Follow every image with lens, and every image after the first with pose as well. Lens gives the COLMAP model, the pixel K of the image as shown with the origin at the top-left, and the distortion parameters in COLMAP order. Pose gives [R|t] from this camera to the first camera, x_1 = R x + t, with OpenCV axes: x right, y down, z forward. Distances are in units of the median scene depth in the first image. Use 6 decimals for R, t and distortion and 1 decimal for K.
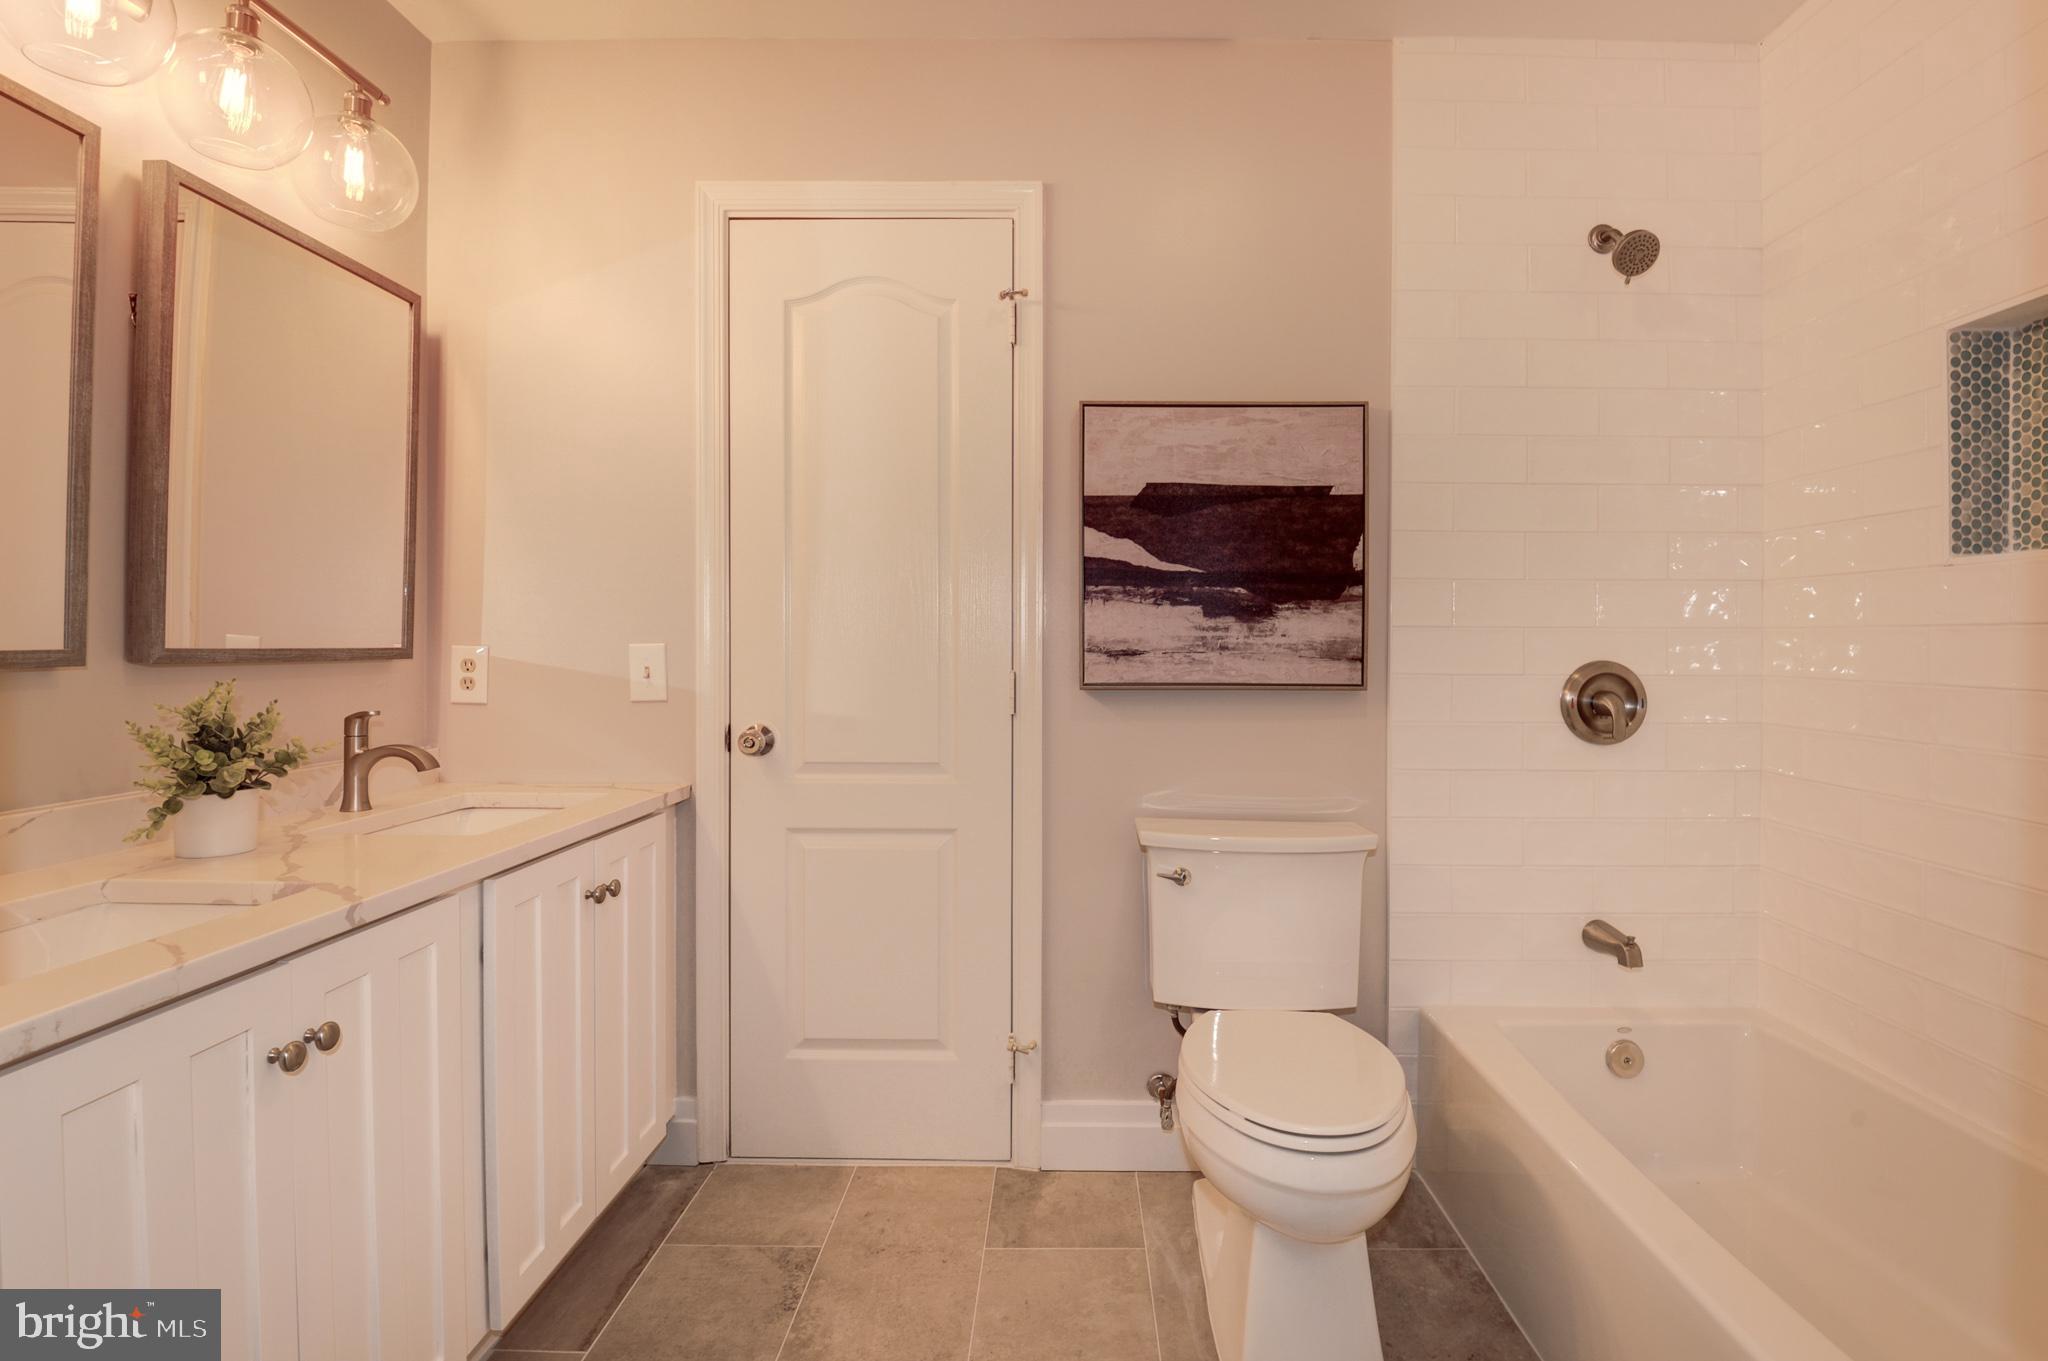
lens RADIAL K [[951.5, 0, 1027.9], [0, 951.5, 669.3], [0, 0, 1]] dist [0.002635, -0.023492]
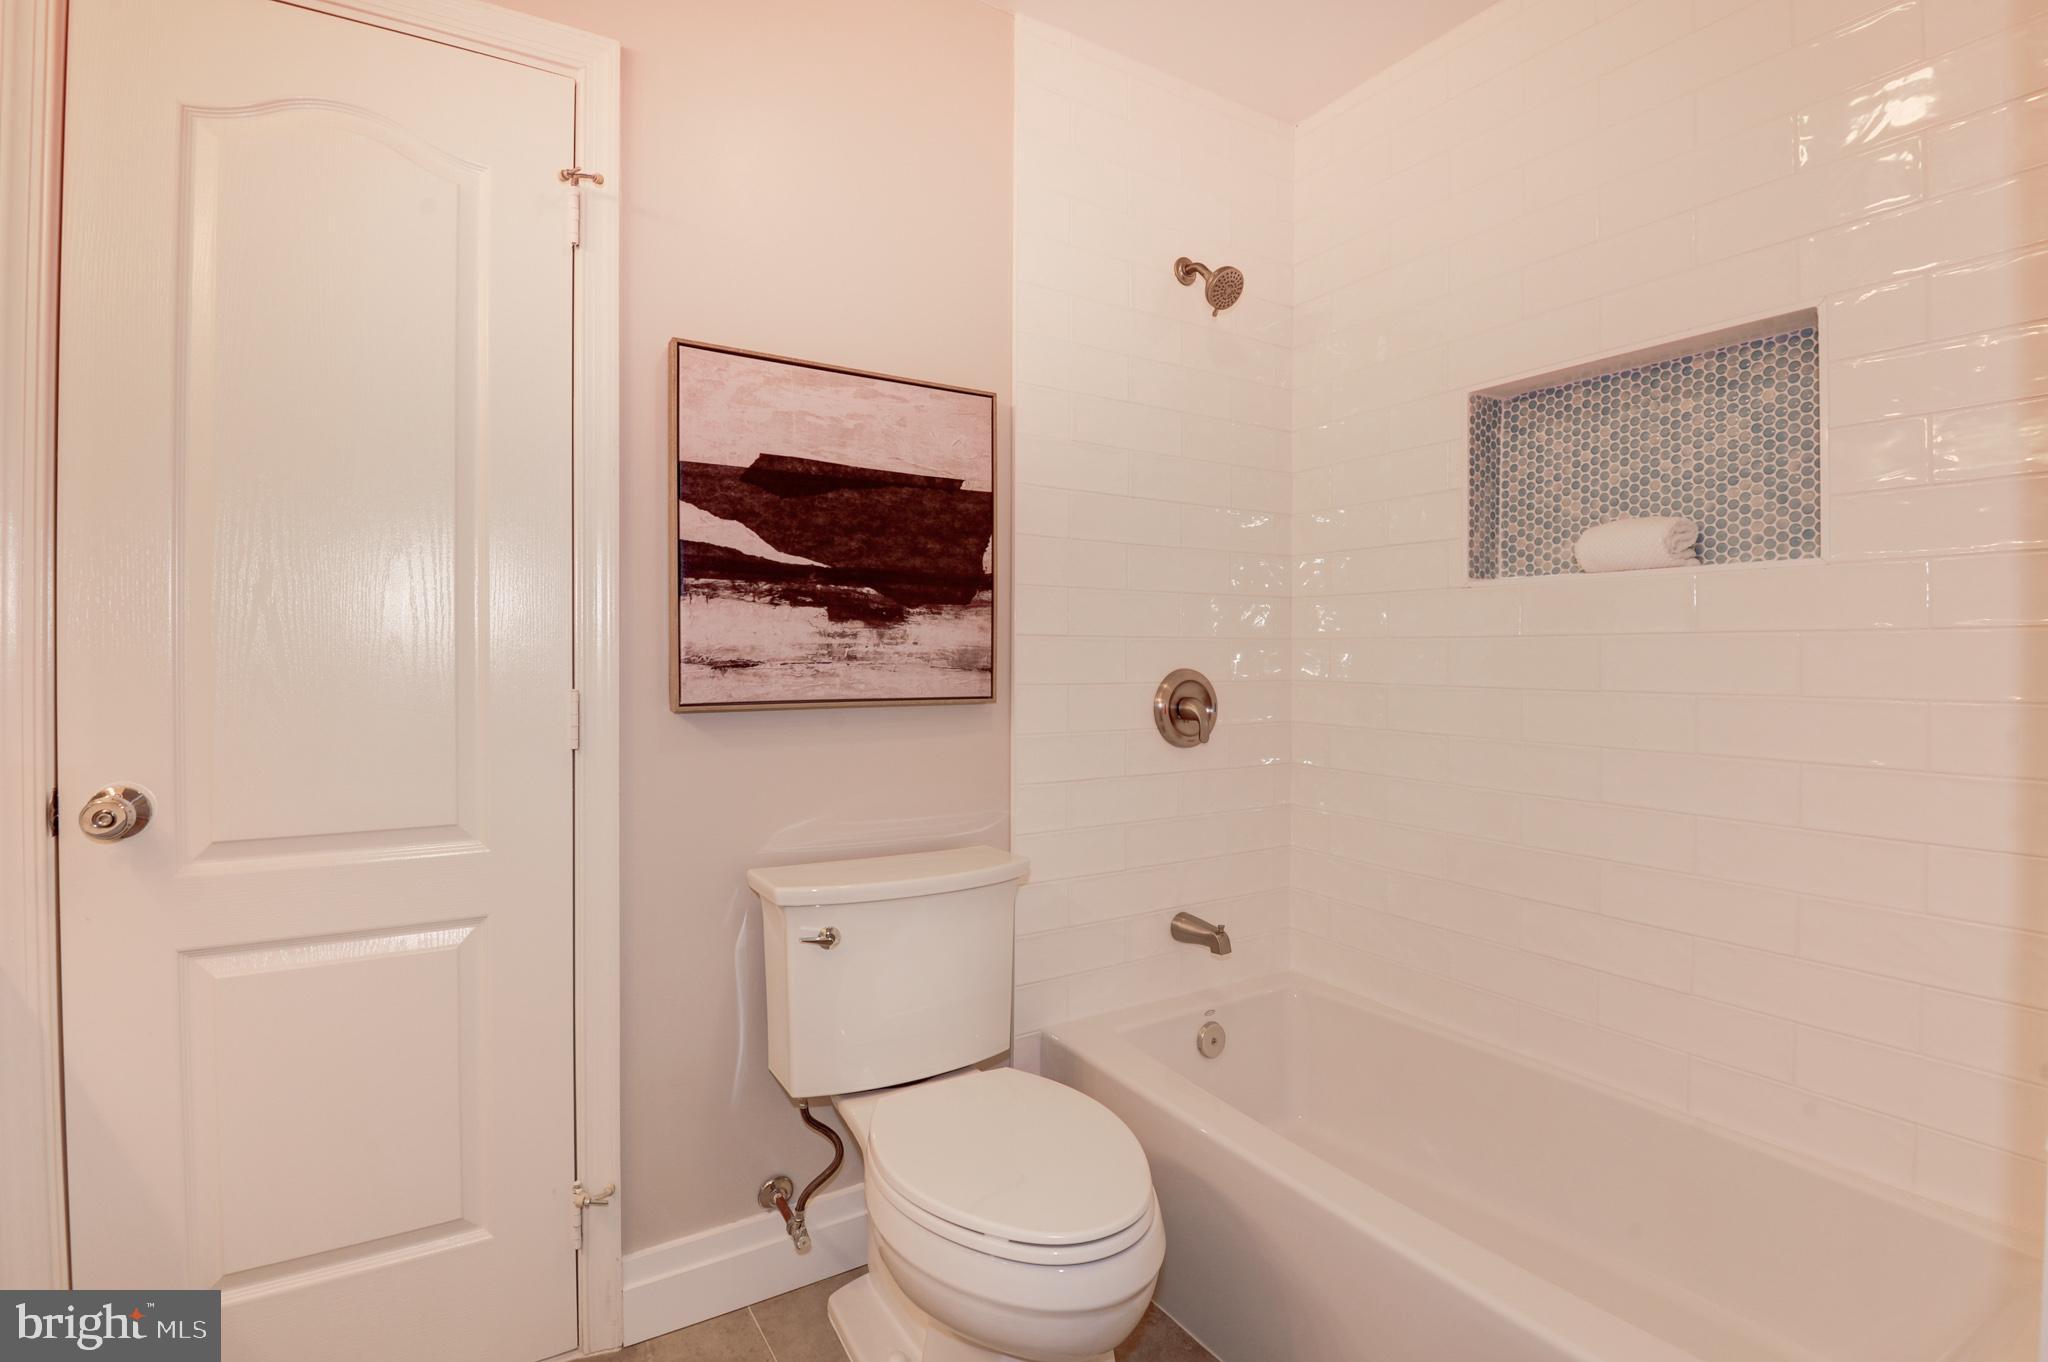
lens RADIAL K [[951.5, 0, 1027.9], [0, 951.5, 669.8], [0, 0, 1]] dist [0.002635, -0.023492]
pose [[0.841080, -0.009220, 0.540833, -0.122530], [0.015017, 0.999867, -0.006309, -0.003782], [-0.540703, 0.013428, 0.841106, 0.199544]]
